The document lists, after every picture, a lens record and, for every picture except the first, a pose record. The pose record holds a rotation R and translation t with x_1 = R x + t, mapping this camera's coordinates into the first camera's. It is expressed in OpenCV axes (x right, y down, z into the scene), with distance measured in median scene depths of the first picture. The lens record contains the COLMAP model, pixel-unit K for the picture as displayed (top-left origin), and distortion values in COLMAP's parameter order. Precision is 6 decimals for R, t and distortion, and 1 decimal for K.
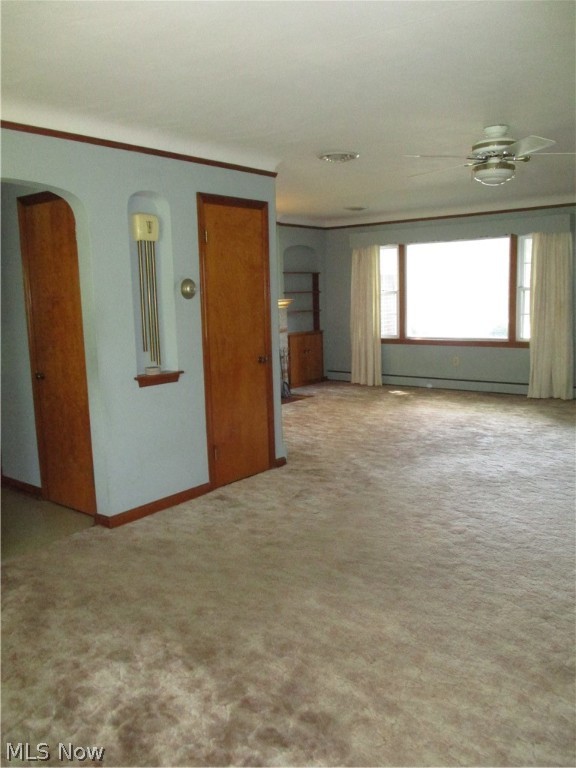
lens RADIAL K [[636.9, 0, 288.0], [0, 636.9, 384.0], [0, 0, 1]] dist [-0.002635, -0.001450]
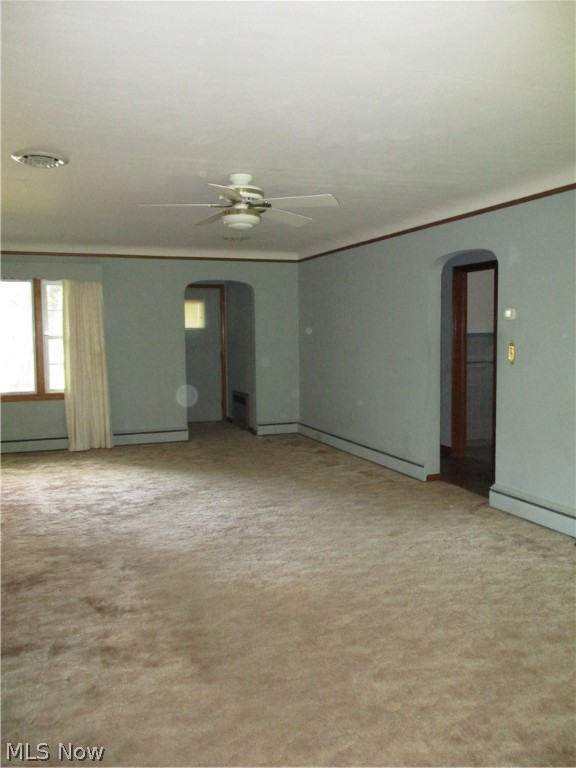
lens RADIAL K [[627.3, 0, 288.3], [0, 627.3, 424.3], [0, 0, 1]] dist [0.002193, 0.000911]
pose [[0.491732, -0.094170, 0.865640, -0.284241], [0.112115, 0.992707, 0.044305, -0.025169], [-0.863499, 0.075265, 0.498703, 0.253995]]
